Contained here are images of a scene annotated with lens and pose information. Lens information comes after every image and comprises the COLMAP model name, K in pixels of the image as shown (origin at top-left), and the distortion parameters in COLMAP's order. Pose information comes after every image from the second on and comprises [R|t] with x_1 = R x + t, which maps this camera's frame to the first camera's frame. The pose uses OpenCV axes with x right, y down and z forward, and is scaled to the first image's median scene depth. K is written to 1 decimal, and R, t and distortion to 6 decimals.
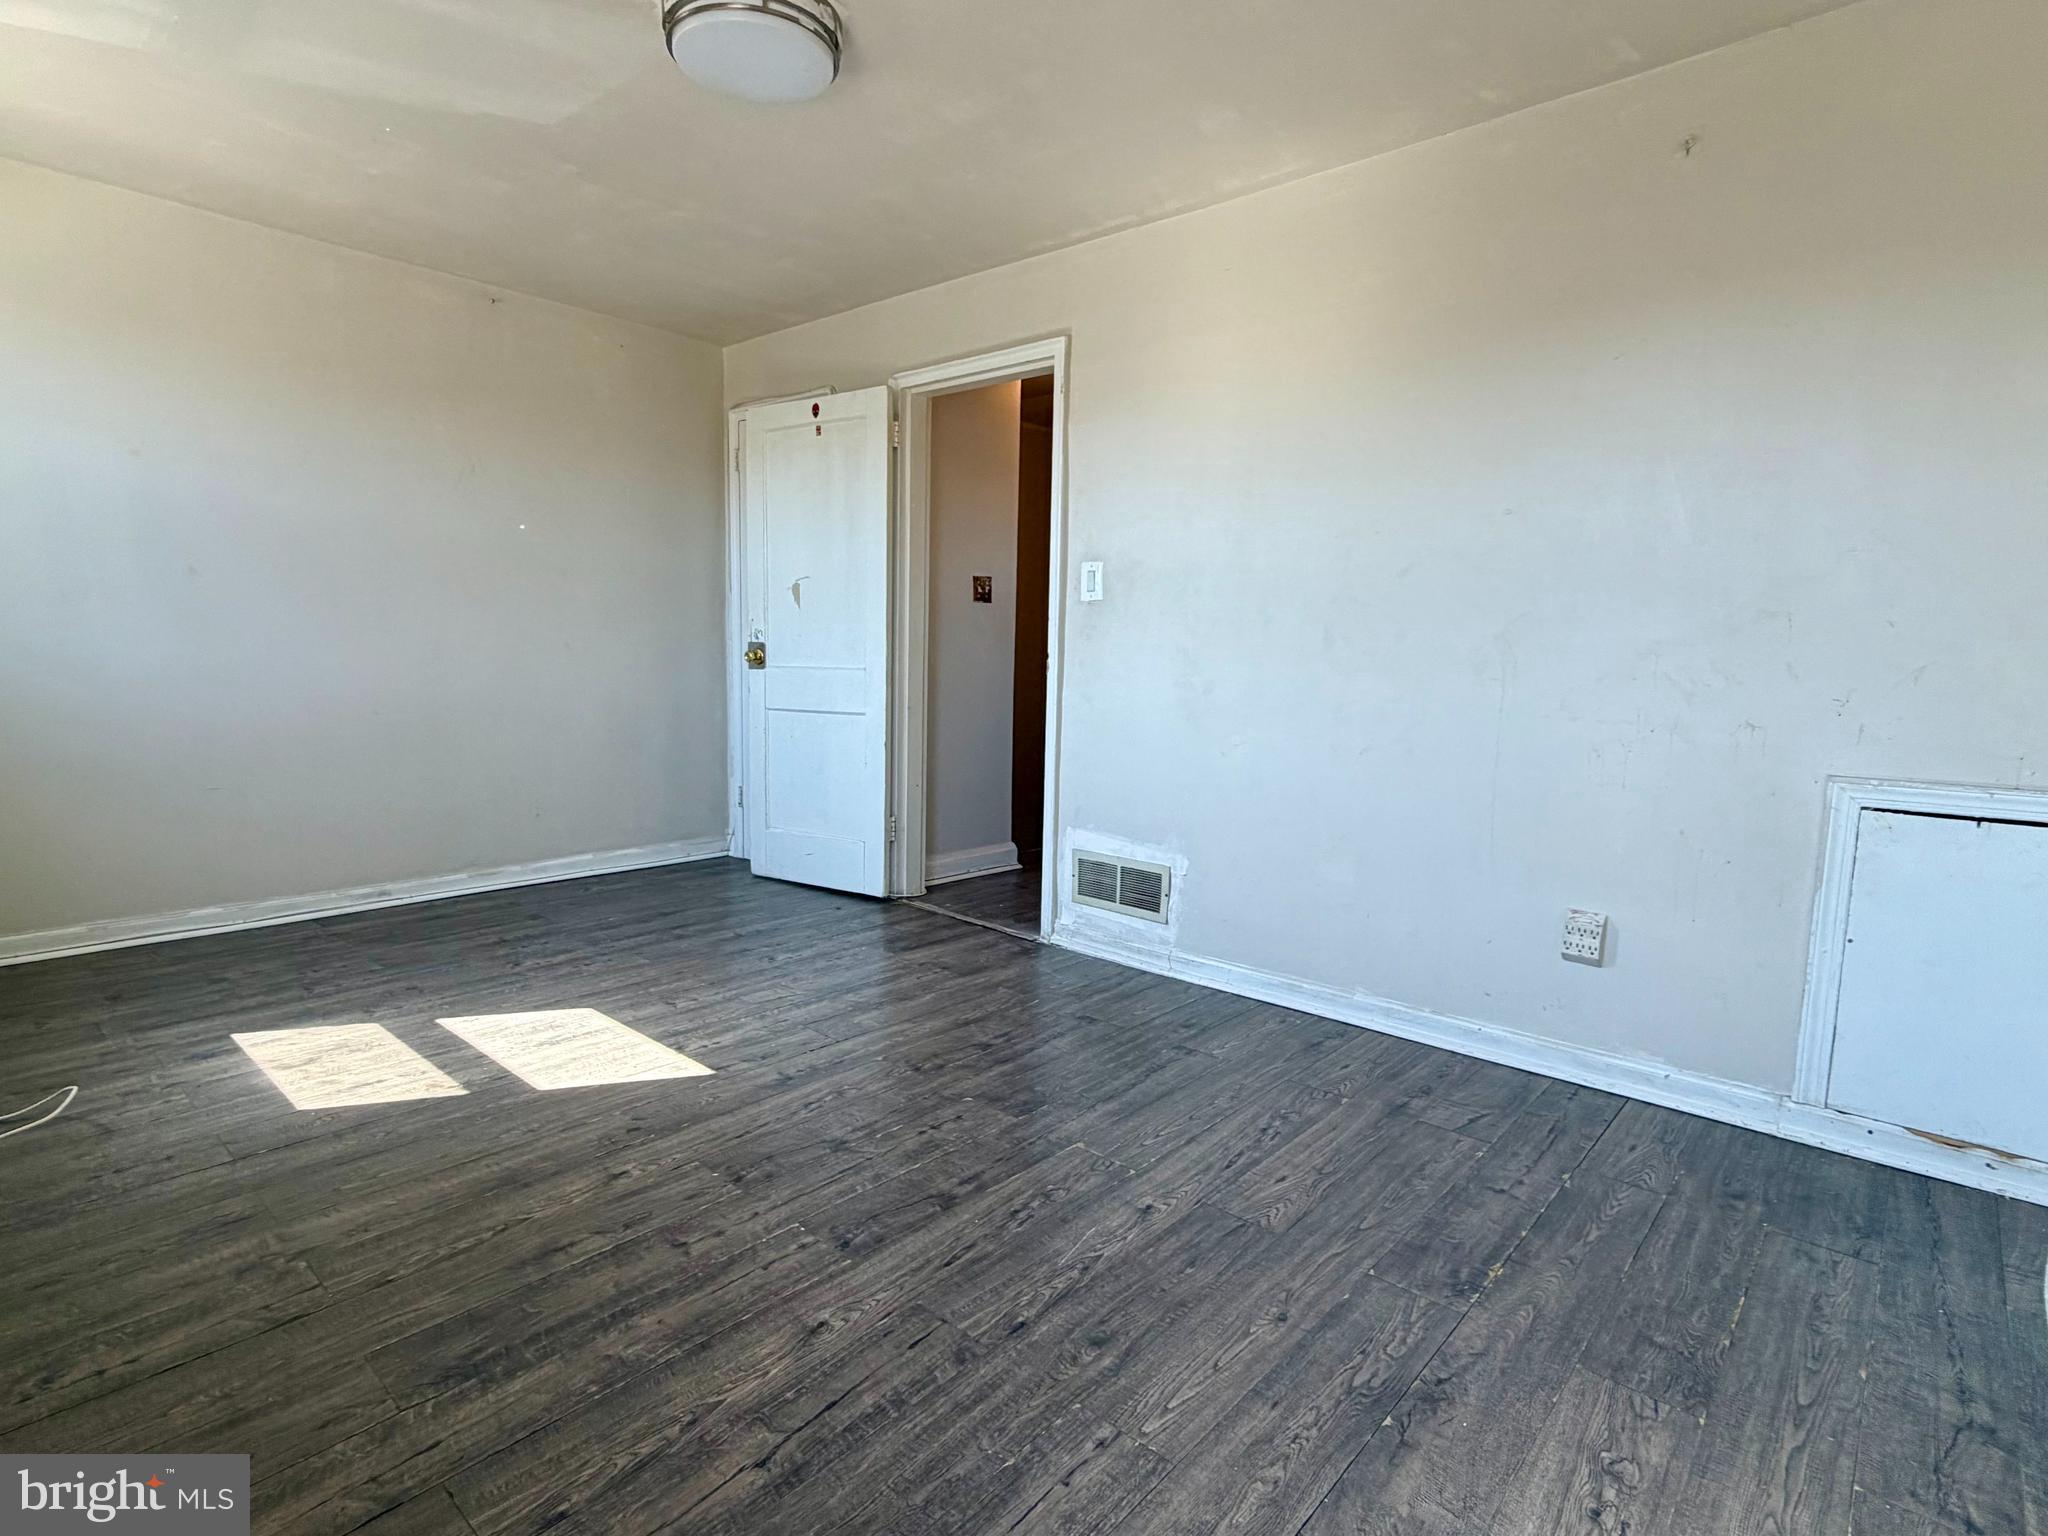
lens RADIAL K [[1015.9, 0, 1024.5], [0, 1015.9, 768.4], [0, 0, 1]] dist [0.000210, 0.000225]
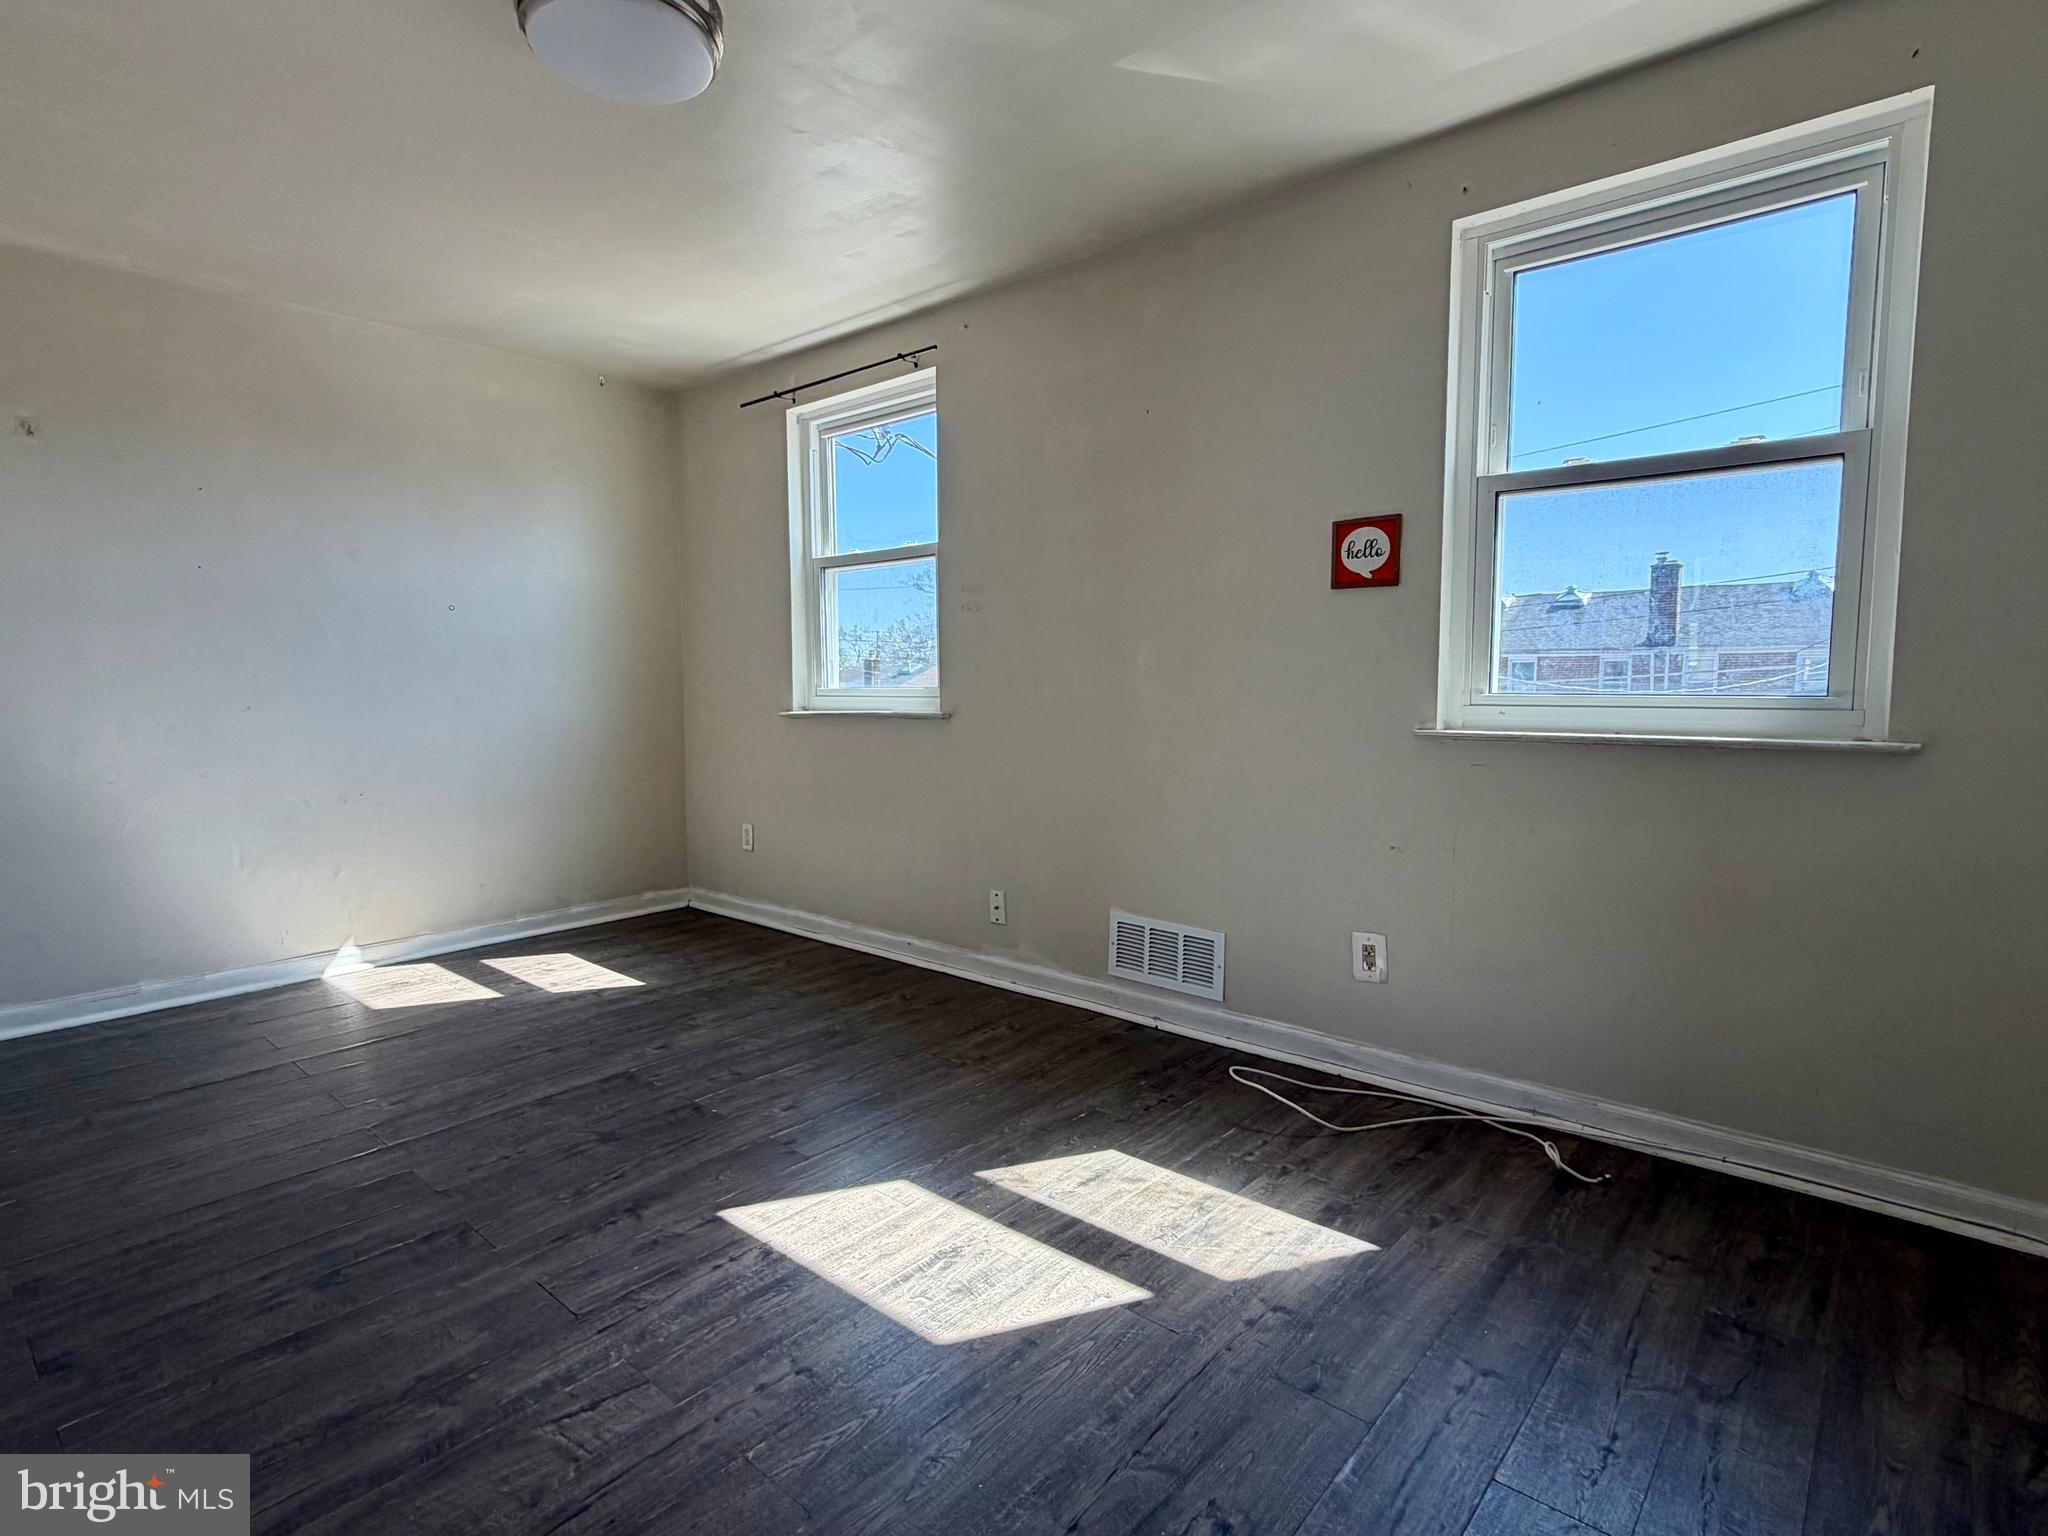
lens RADIAL K [[1015.9, 0, 1024.0], [0, 1015.9, 766.0], [0, 0, 1]] dist [0.000210, 0.000225]
pose [[-0.999758, -0.017297, -0.013573, -0.534018], [-0.019691, 0.979031, 0.202759, -0.234040], [0.009782, 0.202977, -0.979135, 1.730655]]
